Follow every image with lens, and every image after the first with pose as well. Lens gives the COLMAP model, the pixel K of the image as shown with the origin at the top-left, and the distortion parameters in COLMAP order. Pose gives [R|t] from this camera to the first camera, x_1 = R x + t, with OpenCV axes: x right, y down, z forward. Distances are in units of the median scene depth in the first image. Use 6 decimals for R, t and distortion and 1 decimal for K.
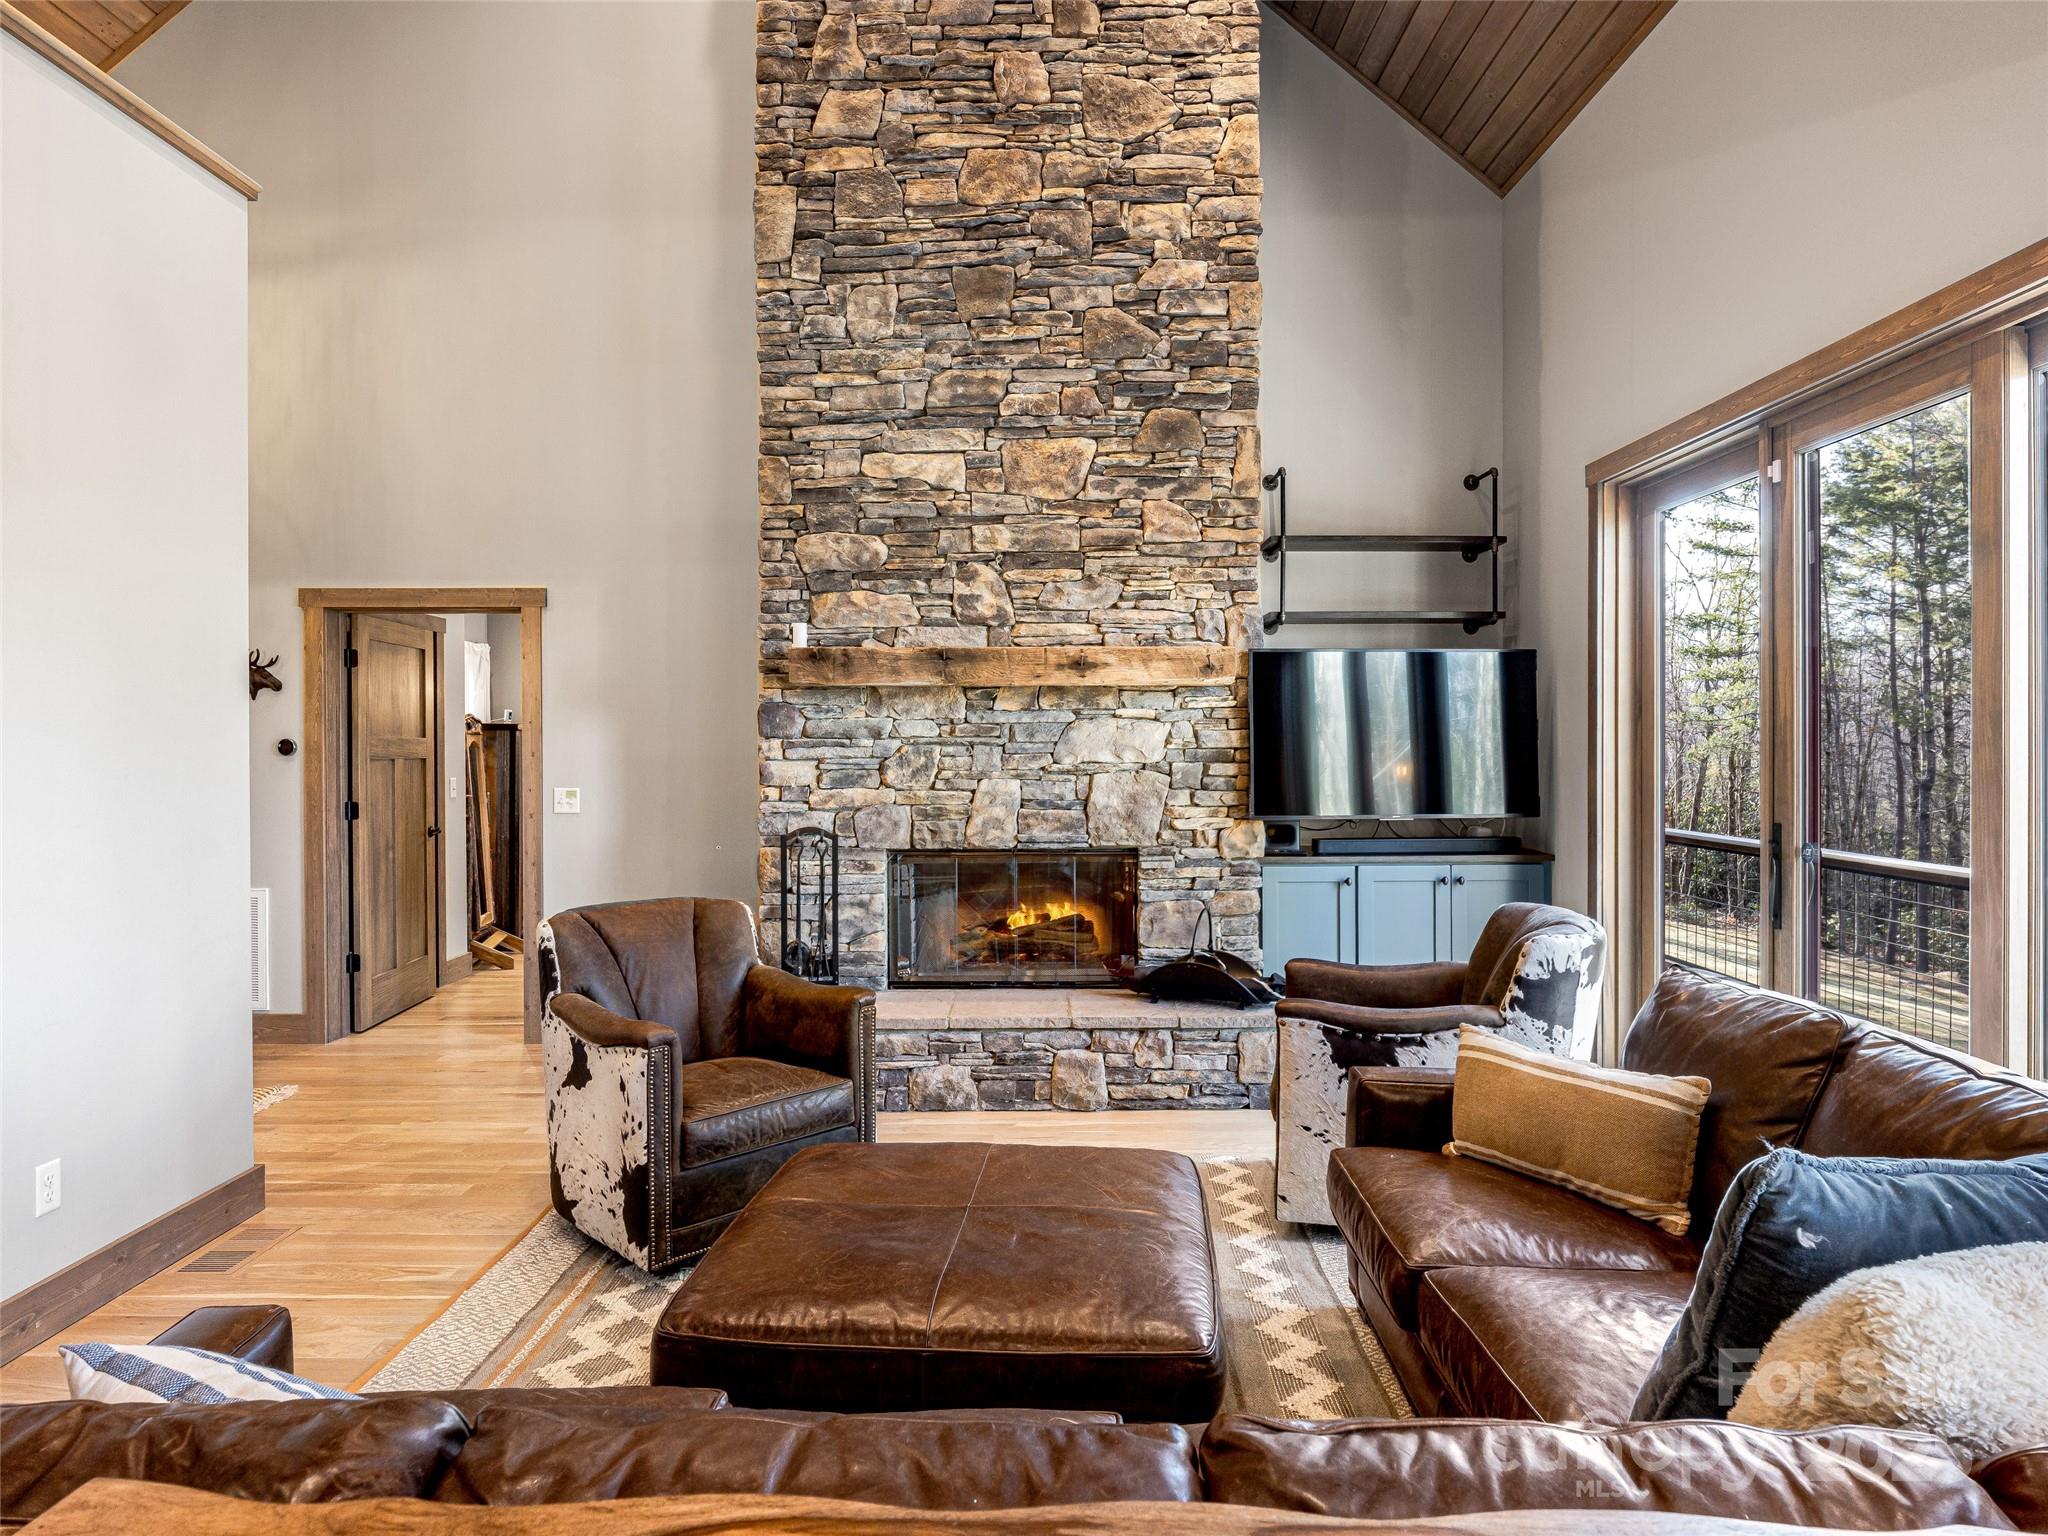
lens RADIAL K [[1300.1, 0, 970.0], [0, 1300.1, 750.7], [0, 0, 1]] dist [-0.002926, -0.002920]
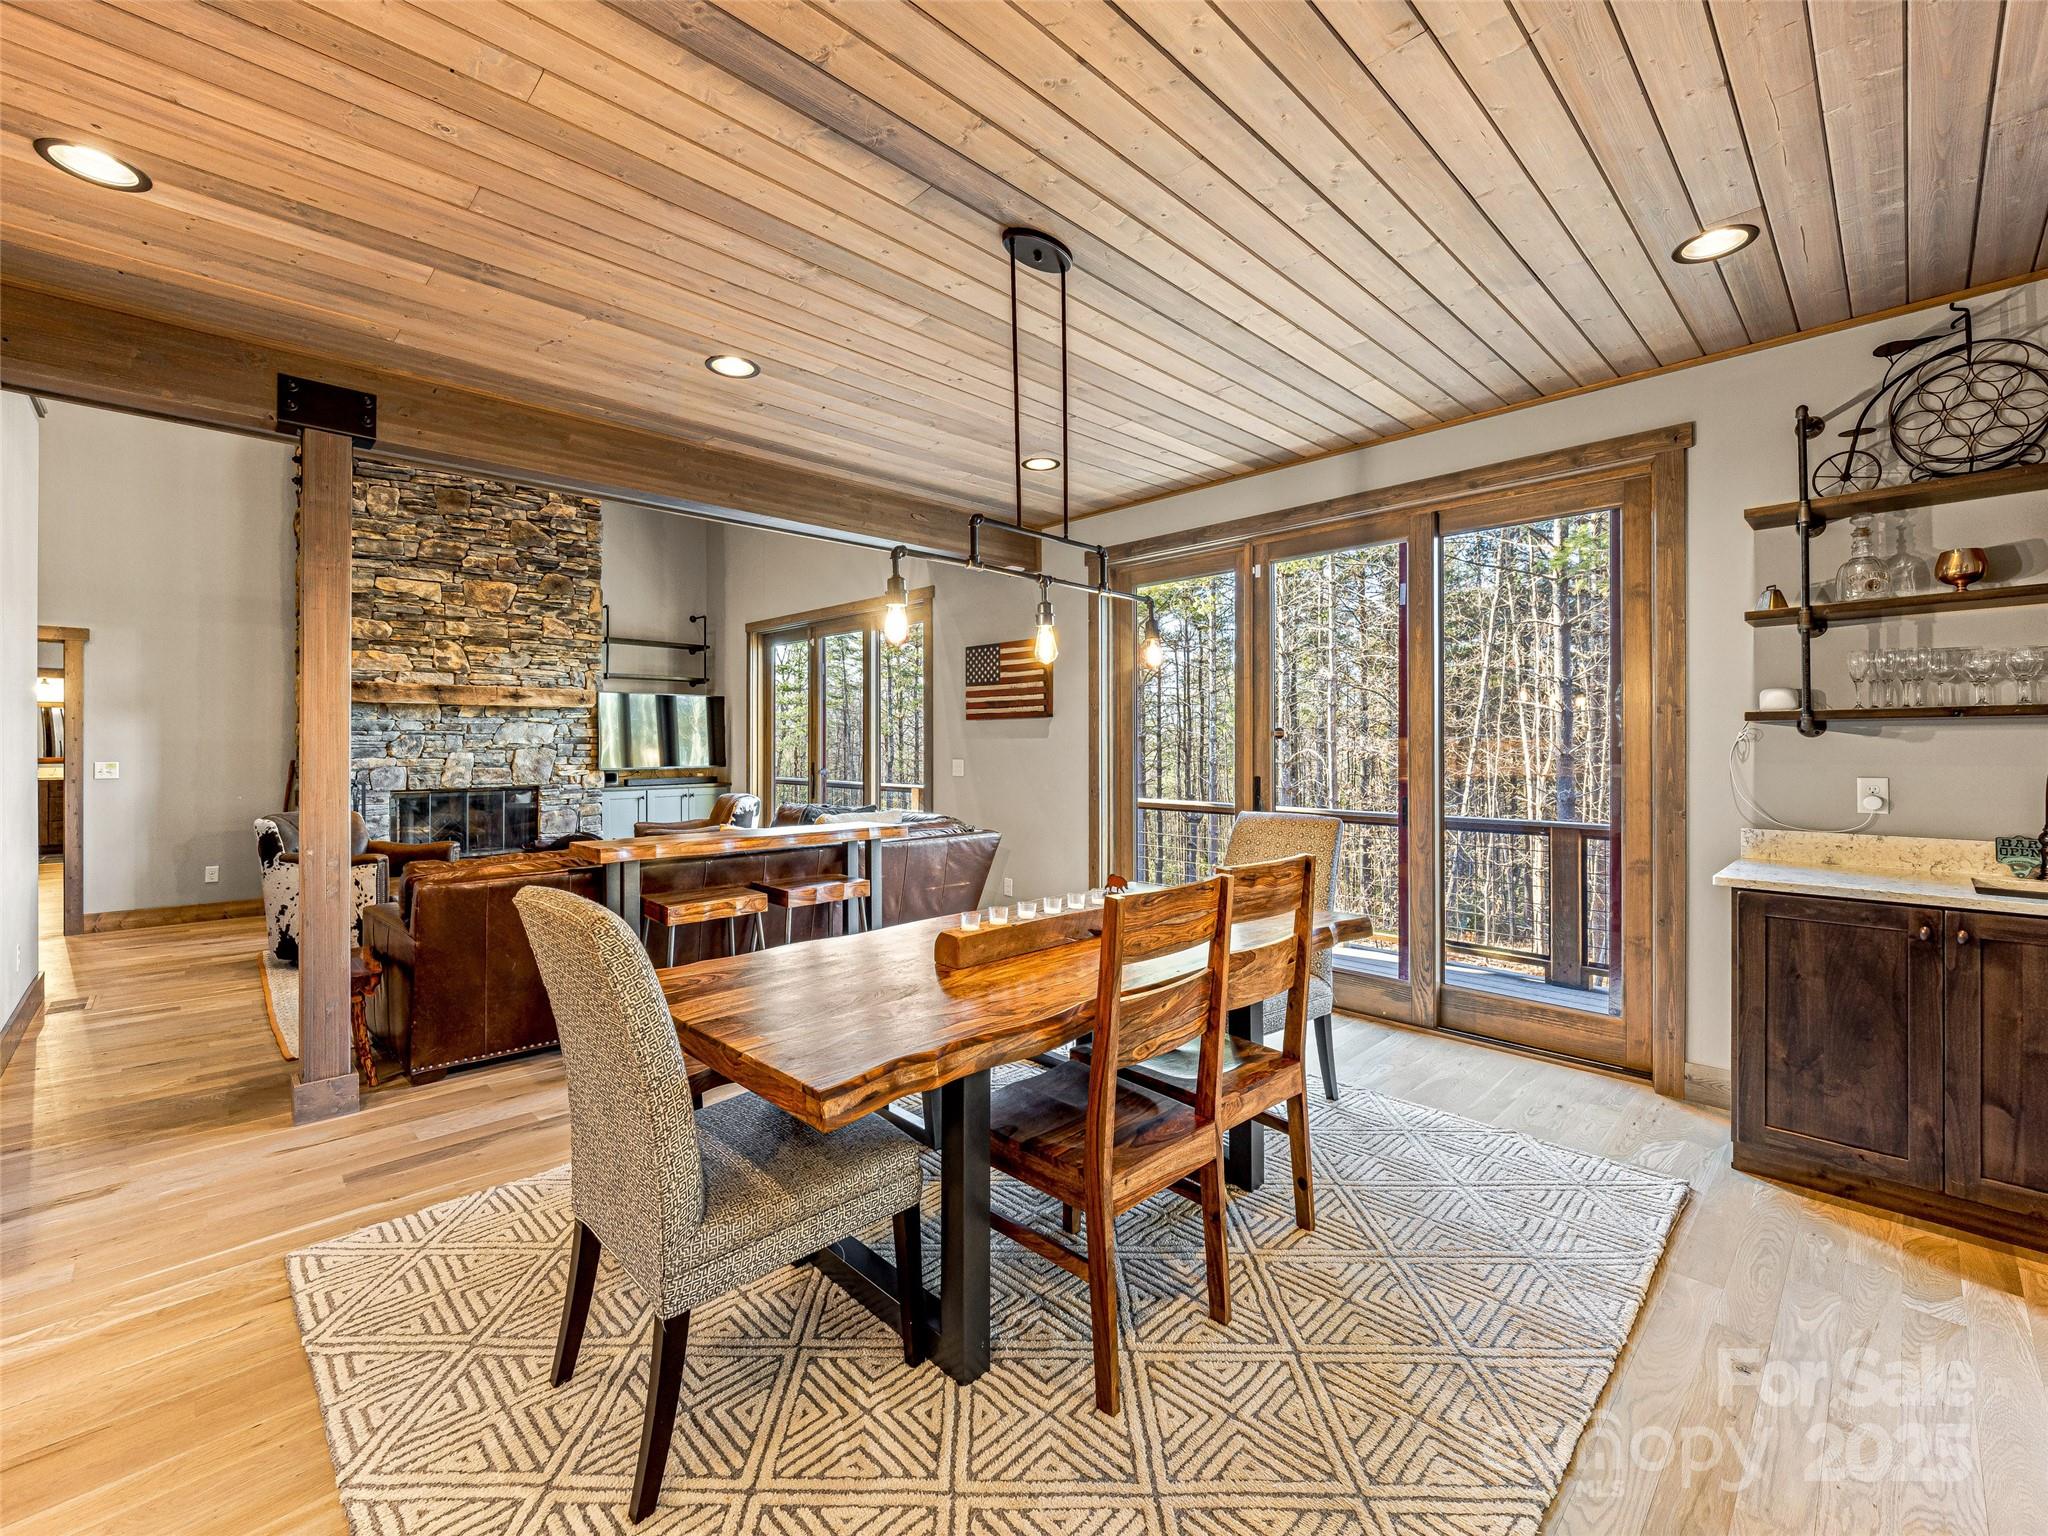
lens RADIAL K [[924.9, 0, 1052.6], [0, 924.9, 738.9], [0, 0, 1]] dist [0.001359, -0.000439]
pose [[0.695019, 0.003860, 0.718981, -0.359620], [0.004013, 0.999949, -0.009248, 0.018021], [-0.718980, 0.009312, 0.694968, -0.601693]]
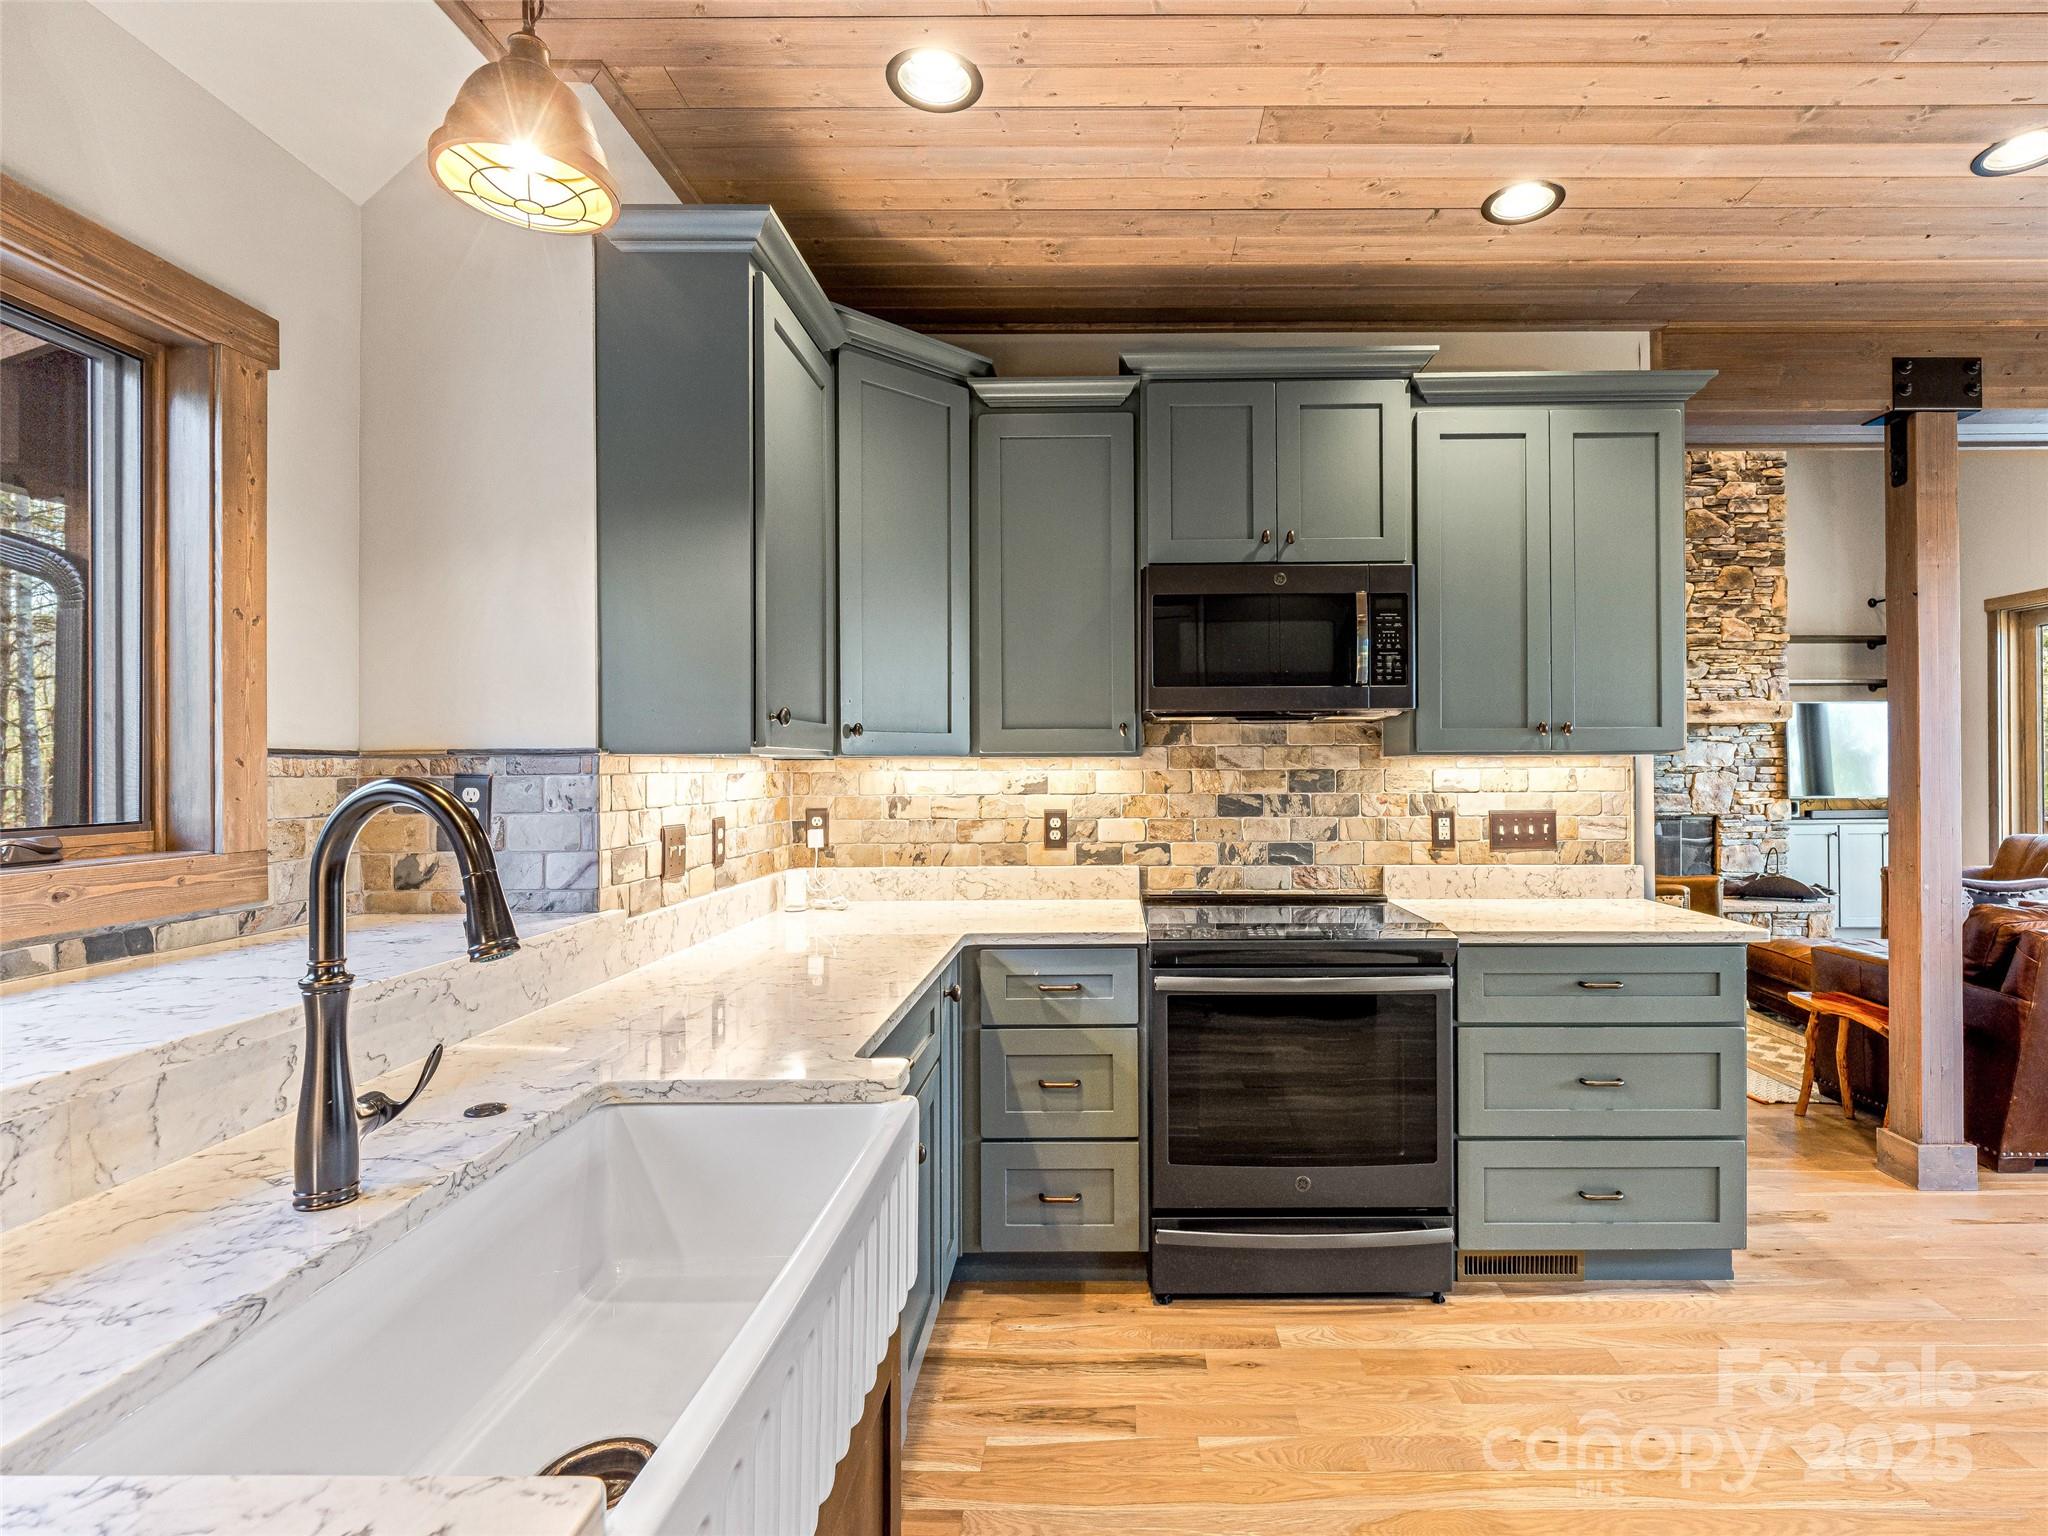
lens RADIAL K [[1069.0, 0, 1025.1], [0, 1069.0, 763.3], [0, 0, 1]] dist [0.004080, -0.001183]
pose [[0.999741, -0.003118, 0.022565, -0.843867], [0.003368, 0.999933, -0.011070, 0.017834], [-0.022529, 0.011143, 0.999684, -0.429171]]
